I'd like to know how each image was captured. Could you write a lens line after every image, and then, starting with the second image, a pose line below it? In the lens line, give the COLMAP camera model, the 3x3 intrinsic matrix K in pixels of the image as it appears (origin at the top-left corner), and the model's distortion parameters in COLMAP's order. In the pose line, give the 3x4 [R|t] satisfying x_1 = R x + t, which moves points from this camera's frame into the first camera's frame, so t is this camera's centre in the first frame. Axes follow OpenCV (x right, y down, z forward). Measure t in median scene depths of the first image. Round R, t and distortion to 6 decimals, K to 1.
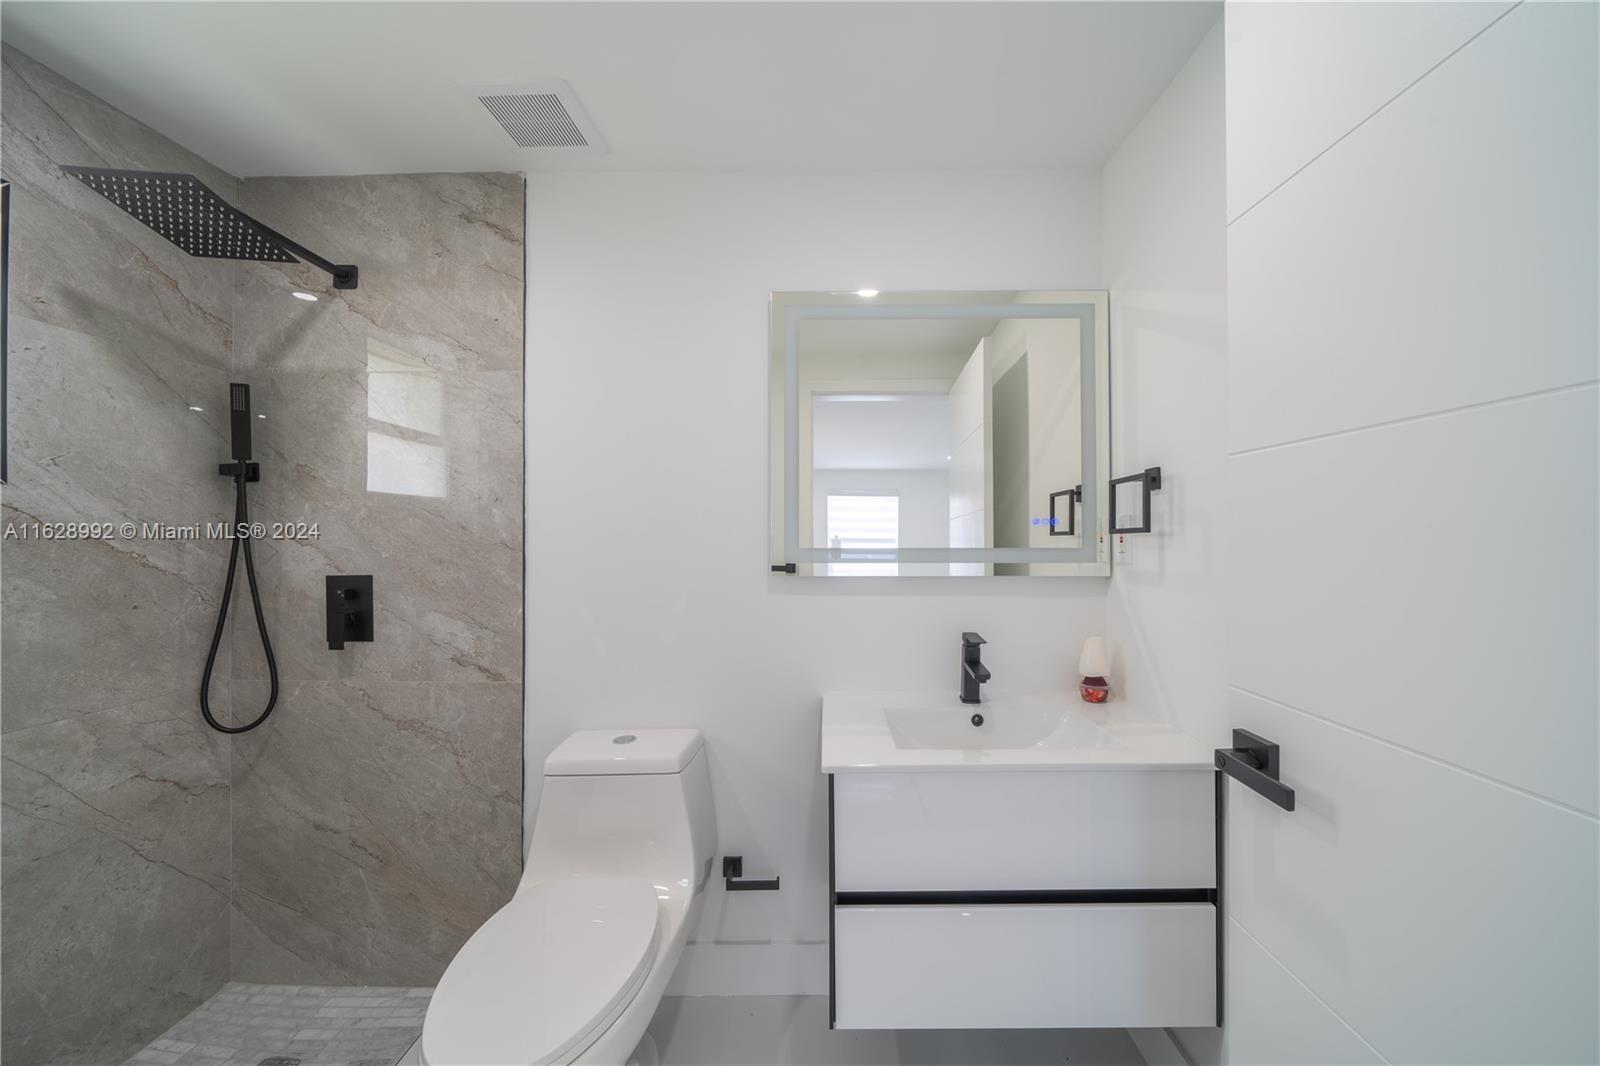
lens RADIAL K [[576.8, 0, 800.0], [0, 576.8, 533.0], [0, 0, 1]] dist [-0.001312, 0.000095]
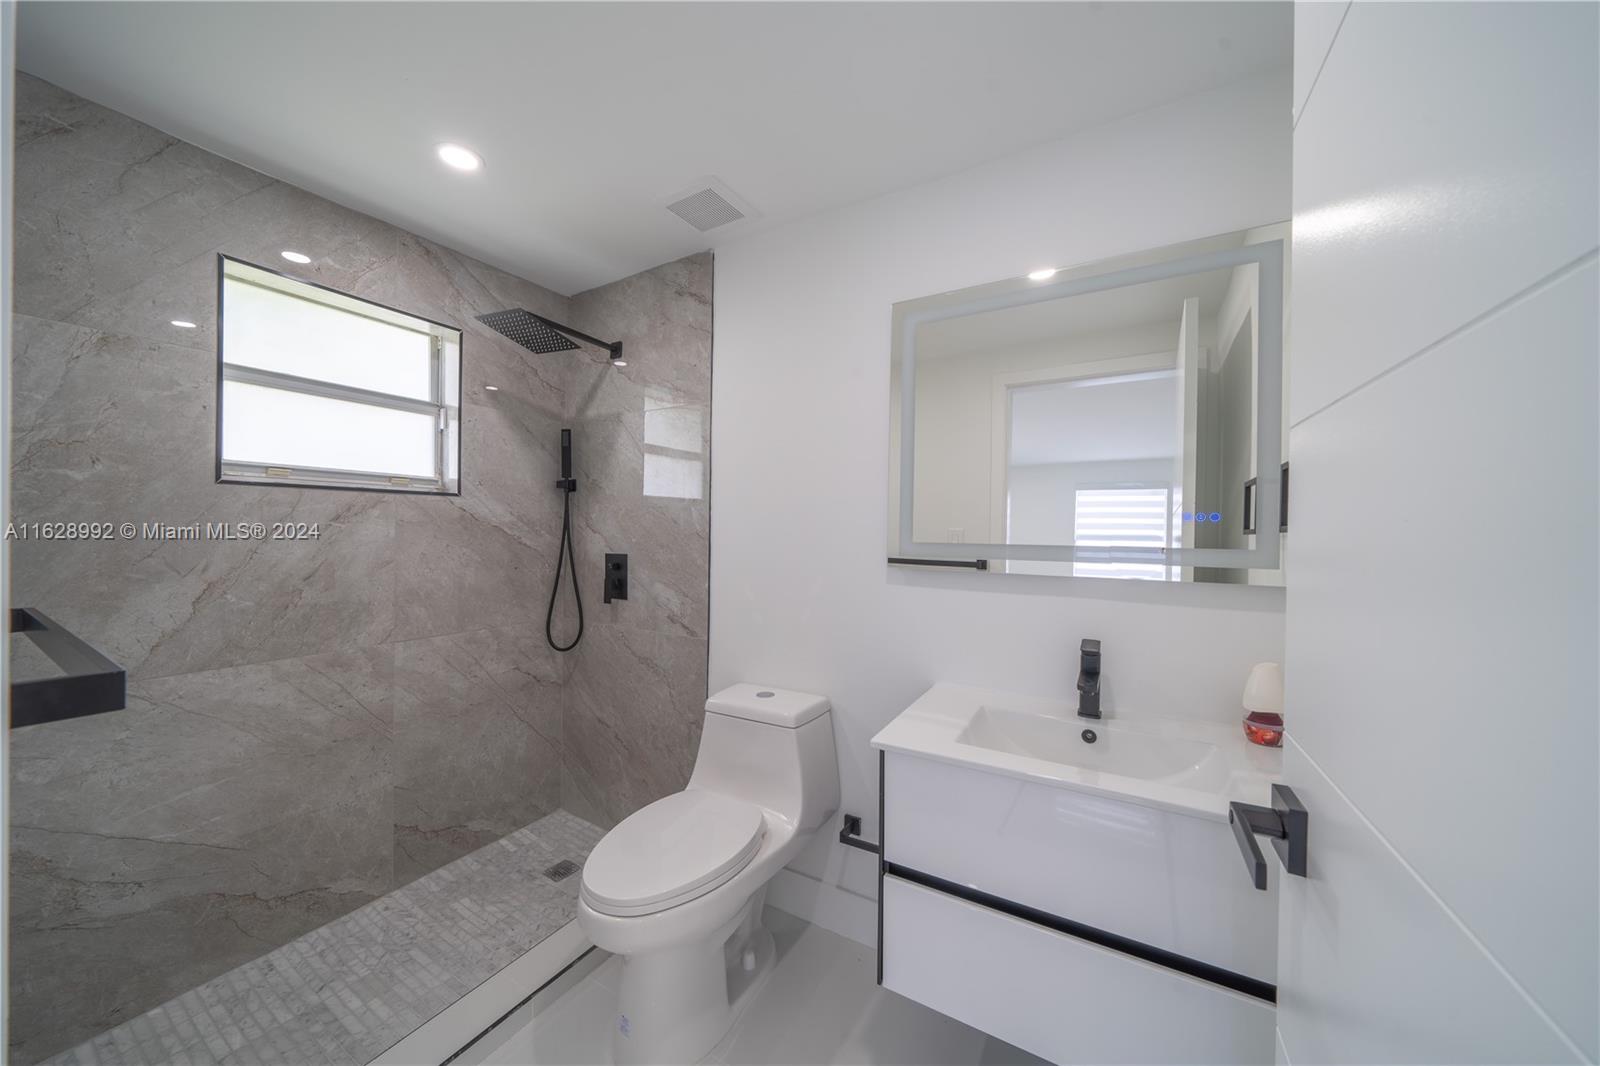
lens RADIAL K [[547.4, 0, 791.2], [0, 547.4, 531.7], [0, 0, 1]] dist [0.000769, -0.000018]
pose [[0.864427, 0.013319, -0.502581, 0.305886], [-0.010712, 0.999910, 0.008074, 0.001080], [0.502644, -0.001595, 0.864492, 0.019357]]
